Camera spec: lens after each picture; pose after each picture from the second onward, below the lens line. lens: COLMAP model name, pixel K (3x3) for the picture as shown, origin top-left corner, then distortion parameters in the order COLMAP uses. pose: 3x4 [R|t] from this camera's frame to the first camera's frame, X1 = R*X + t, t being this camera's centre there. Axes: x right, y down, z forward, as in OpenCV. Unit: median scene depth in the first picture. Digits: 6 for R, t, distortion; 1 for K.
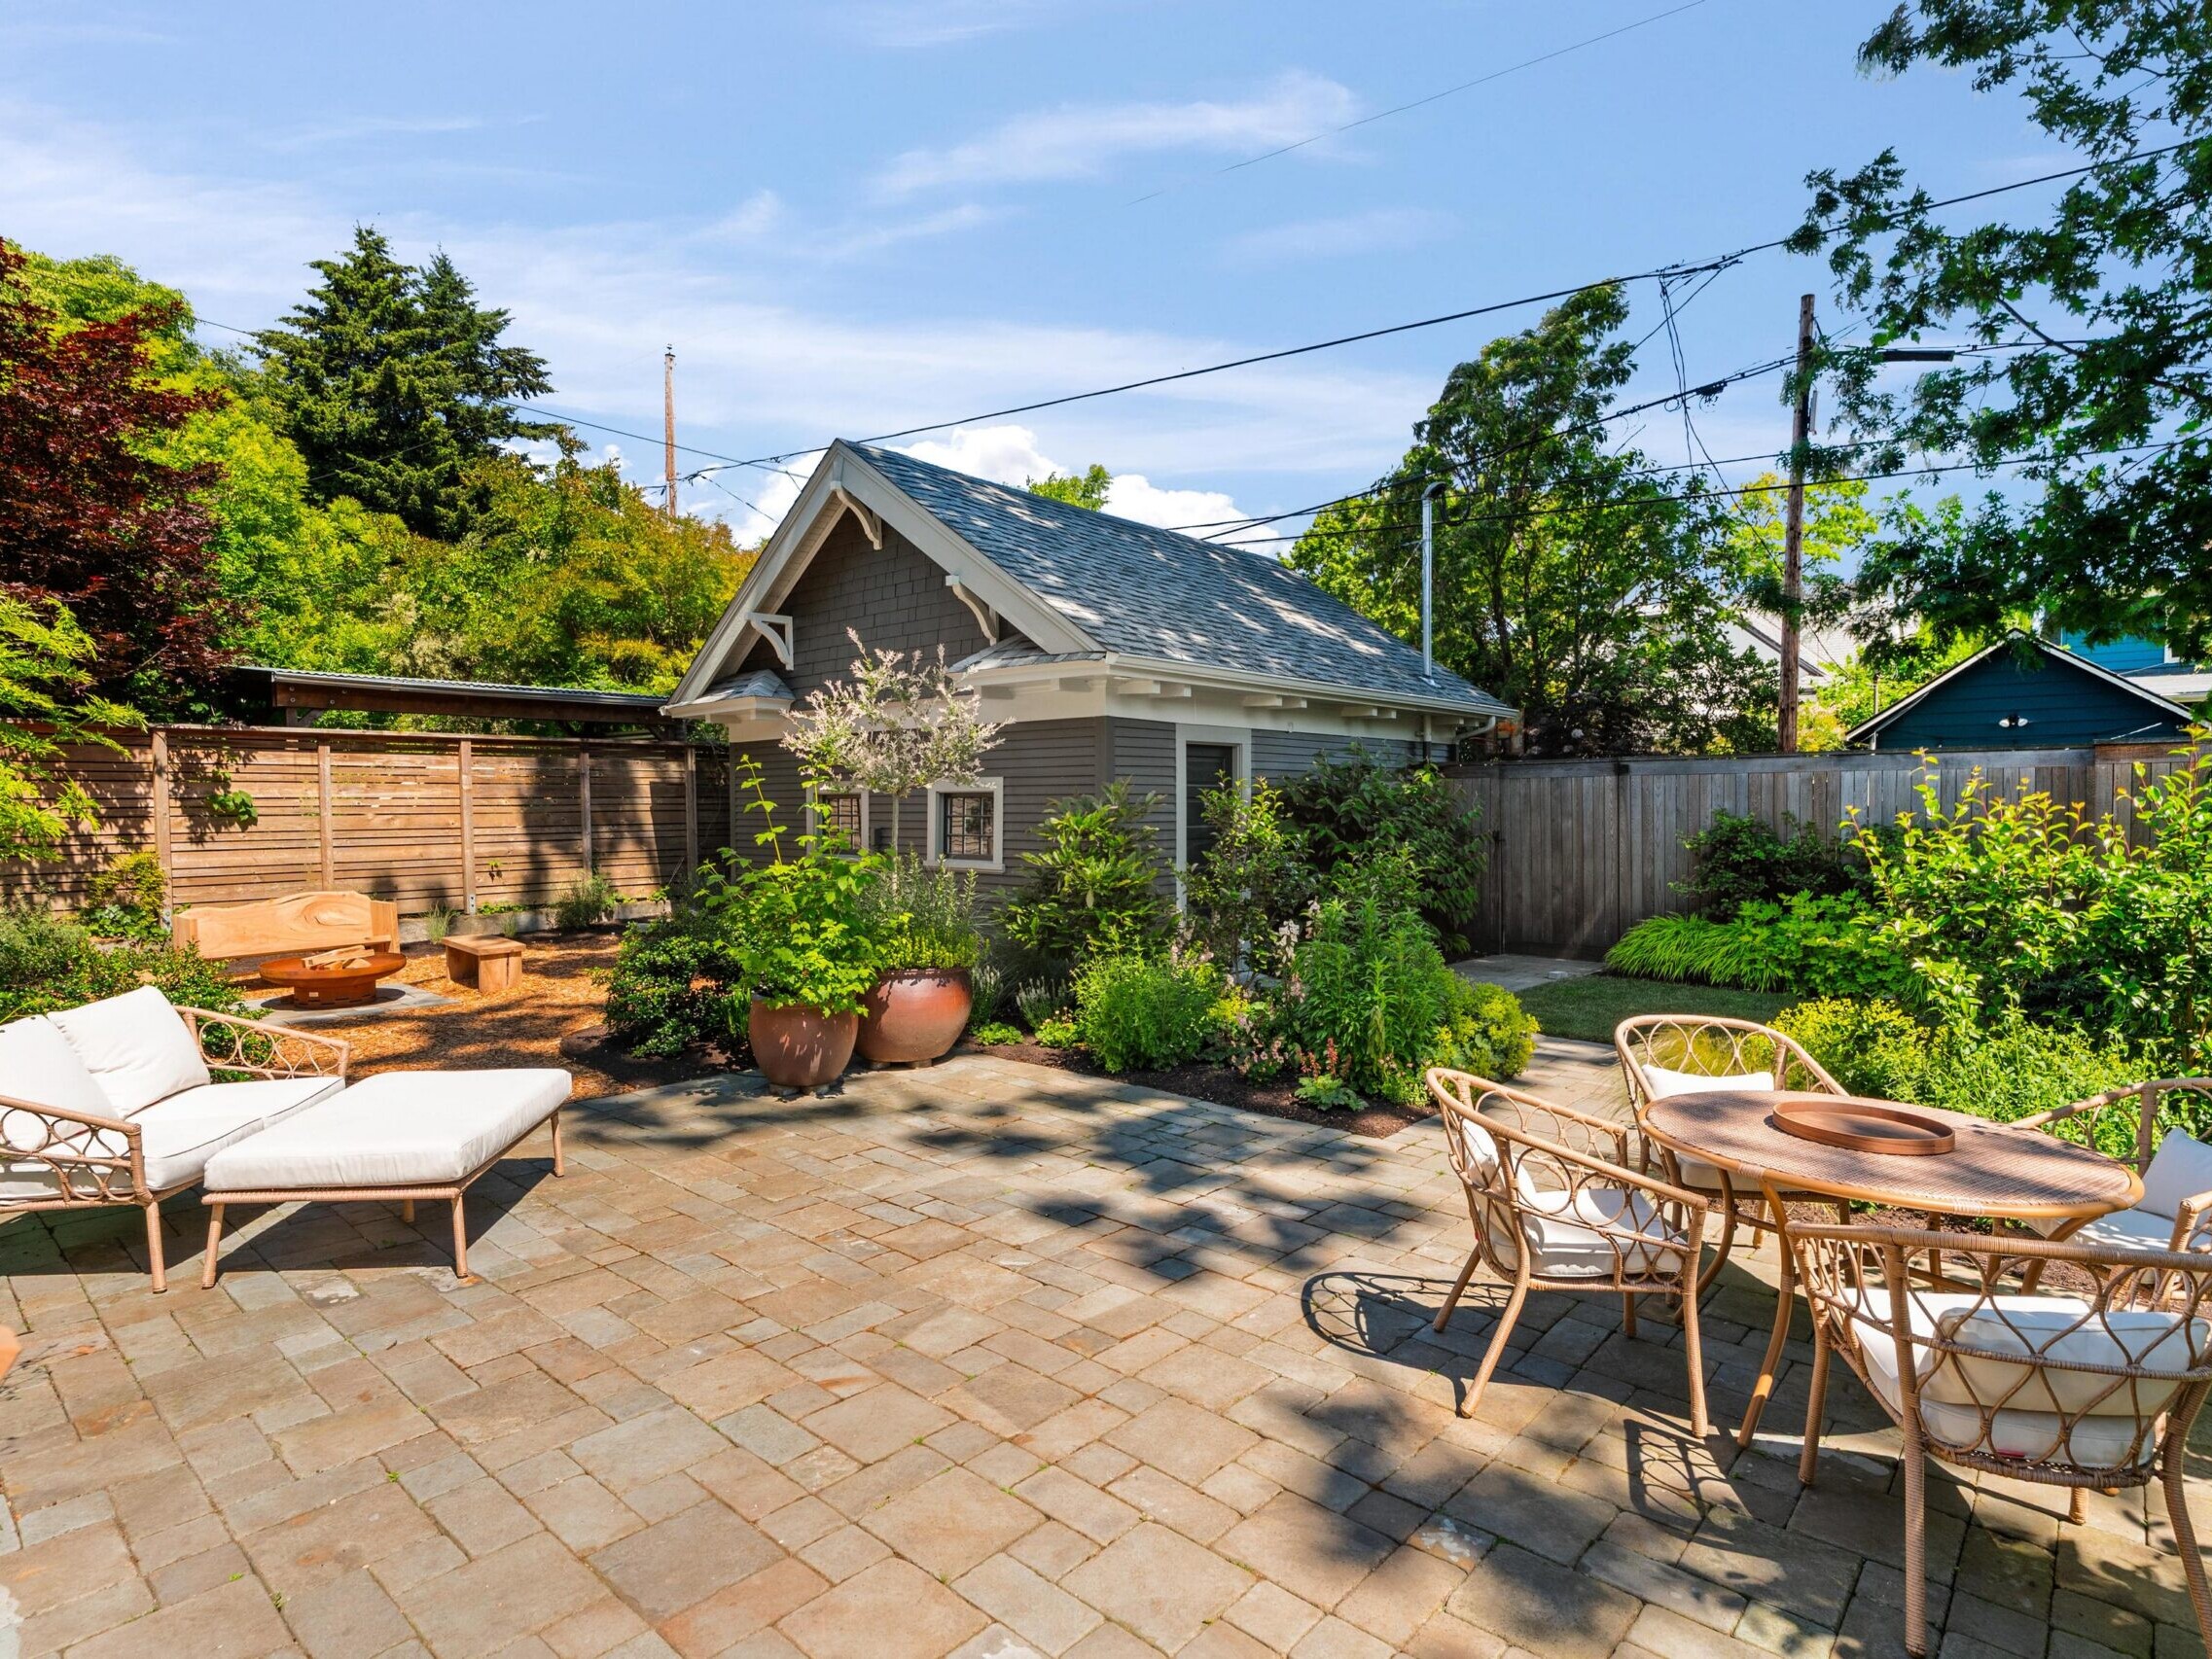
lens RADIAL K [[1073.8, 0, 1102.4], [0, 1073.8, 832.4], [0, 0, 1]] dist [-0.004527, -0.001839]
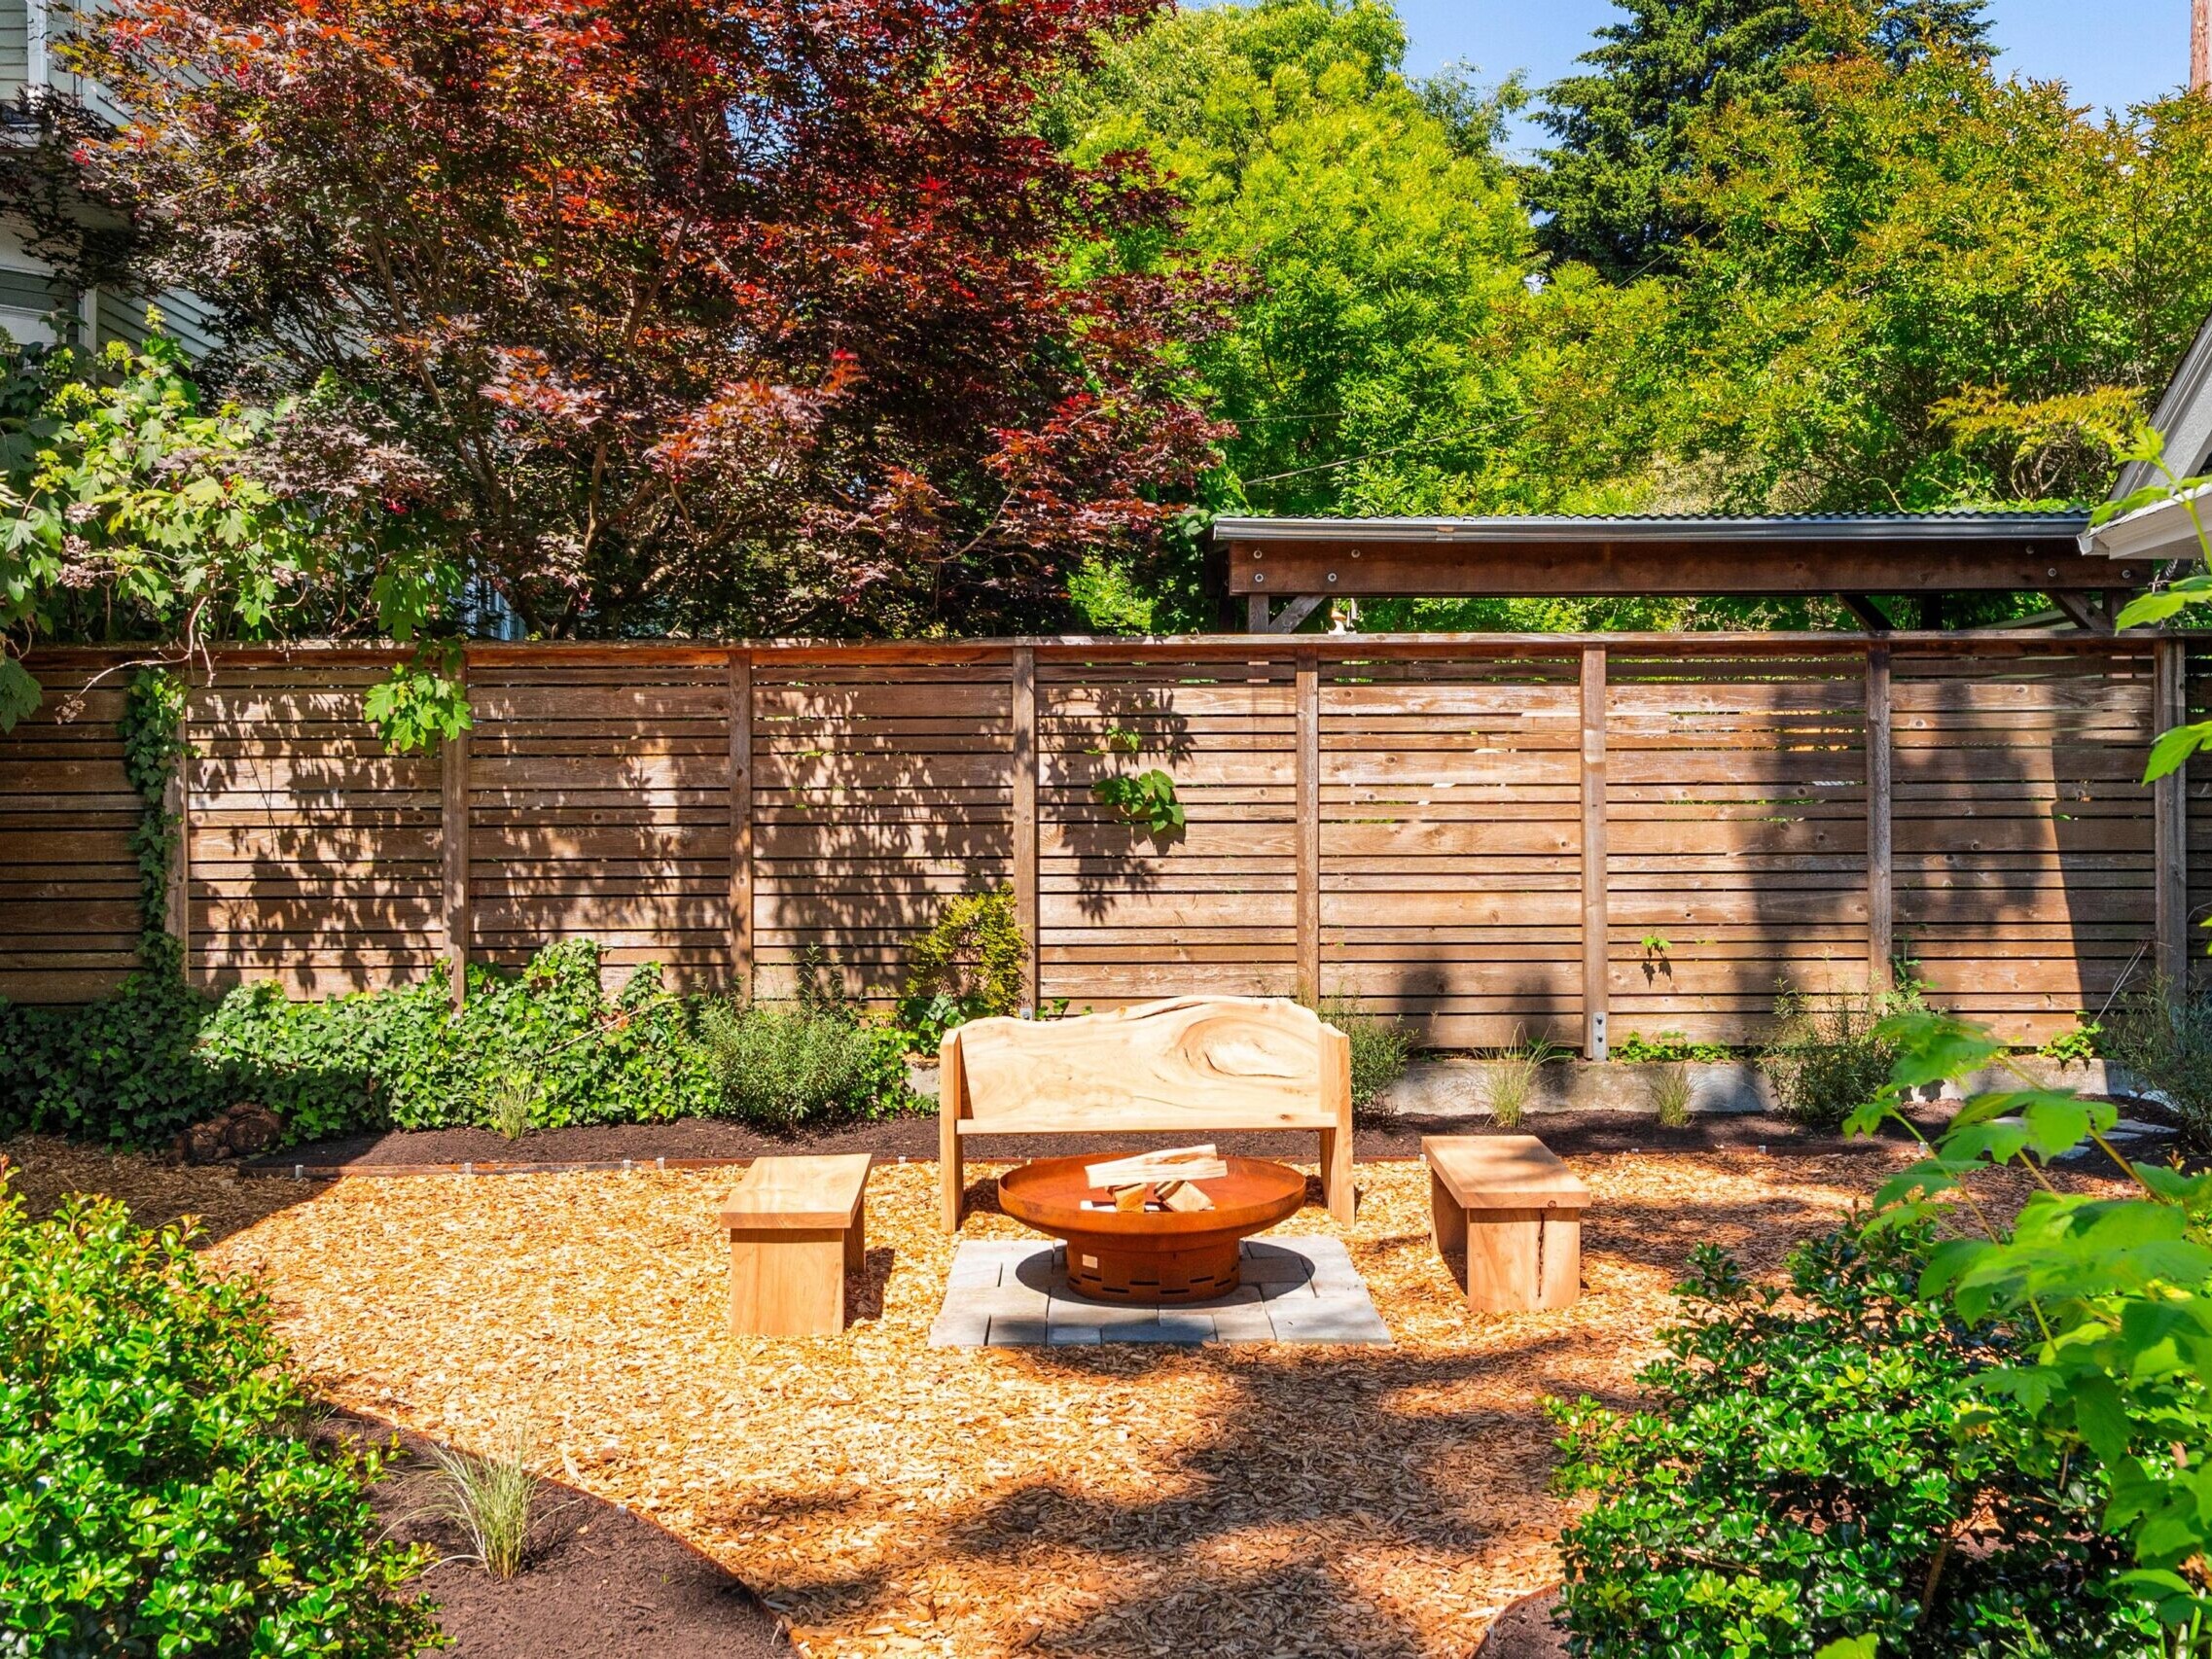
lens RADIAL K [[2007.8, 0, 1108.9], [0, 2007.8, 844.2], [0, 0, 1]] dist [0.007014, 0.000000]
pose [[0.632802, 0.010974, -0.774236, -0.093065], [-0.020690, 0.999782, -0.002740, -0.002056], [0.774037, 0.017753, 0.632892, 0.323402]]
